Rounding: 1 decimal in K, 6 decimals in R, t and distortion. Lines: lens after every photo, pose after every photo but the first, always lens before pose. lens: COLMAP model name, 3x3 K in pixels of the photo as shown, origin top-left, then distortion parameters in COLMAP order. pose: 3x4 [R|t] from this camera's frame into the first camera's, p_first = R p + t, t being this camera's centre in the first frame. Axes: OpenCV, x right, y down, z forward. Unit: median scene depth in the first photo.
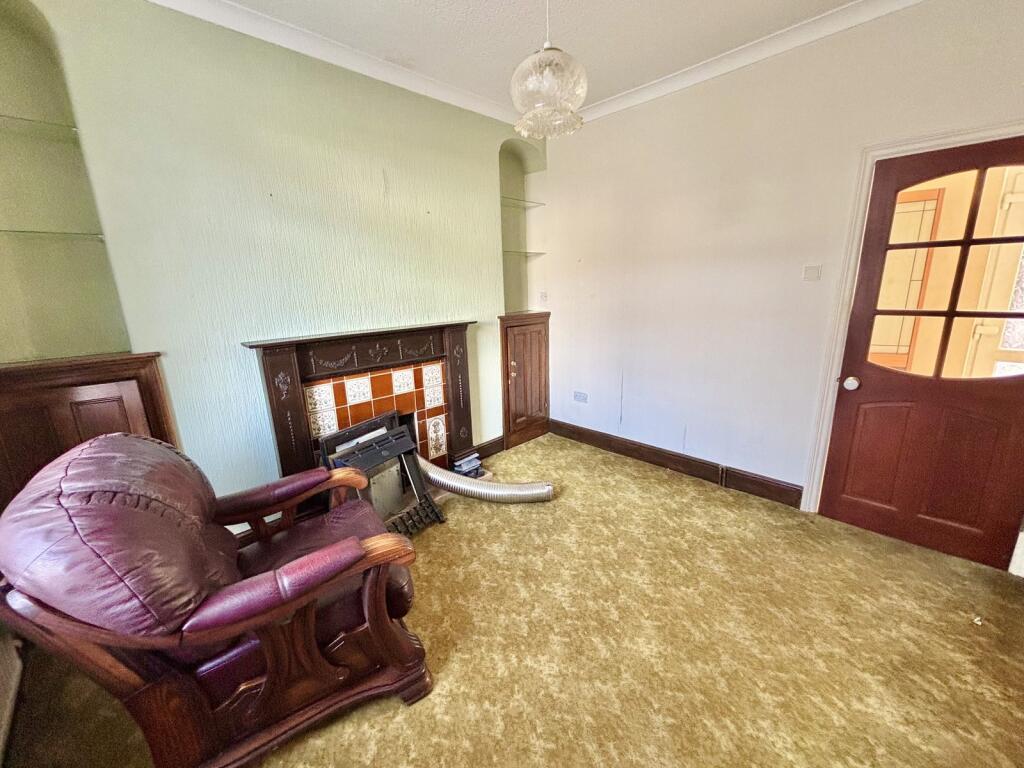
lens RADIAL K [[411.9, 0, 506.4], [0, 411.9, 389.7], [0, 0, 1]] dist [-0.000623, -0.000381]
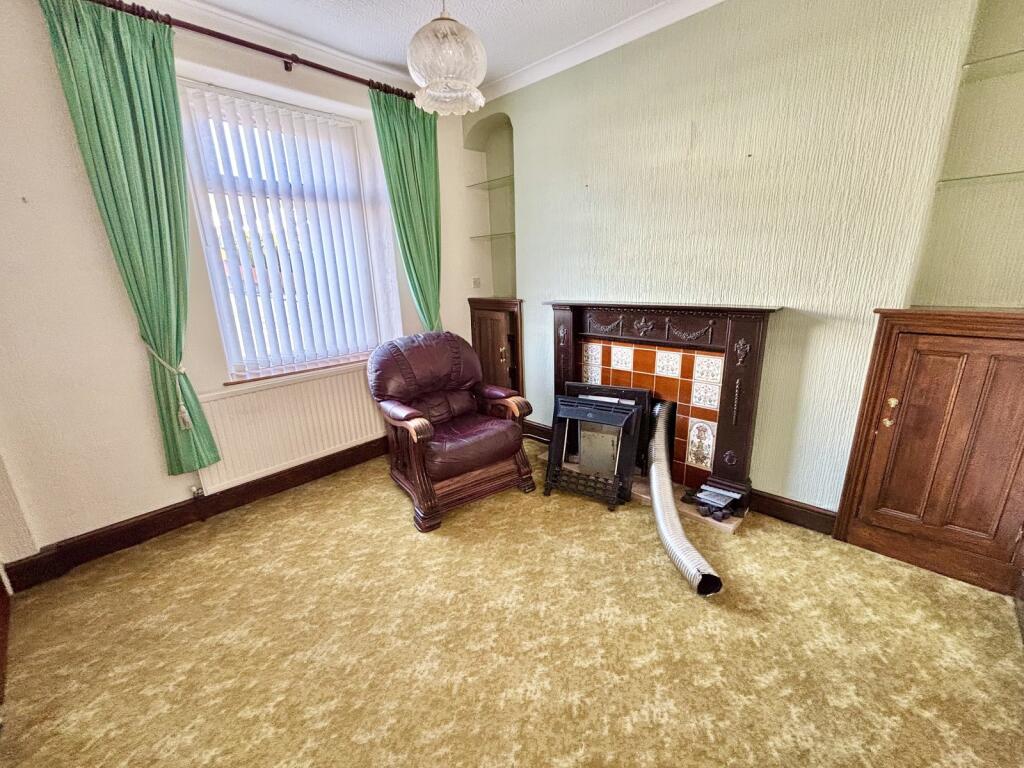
lens RADIAL K [[411.9, 0, 506.1], [0, 411.9, 380.8], [0, 0, 1]] dist [-0.000623, -0.000381]
pose [[0.026687, 0.281437, -0.959209, 0.612260], [-0.221137, 0.937439, 0.268897, -0.148362], [0.974878, 0.204940, 0.087253, 0.569598]]
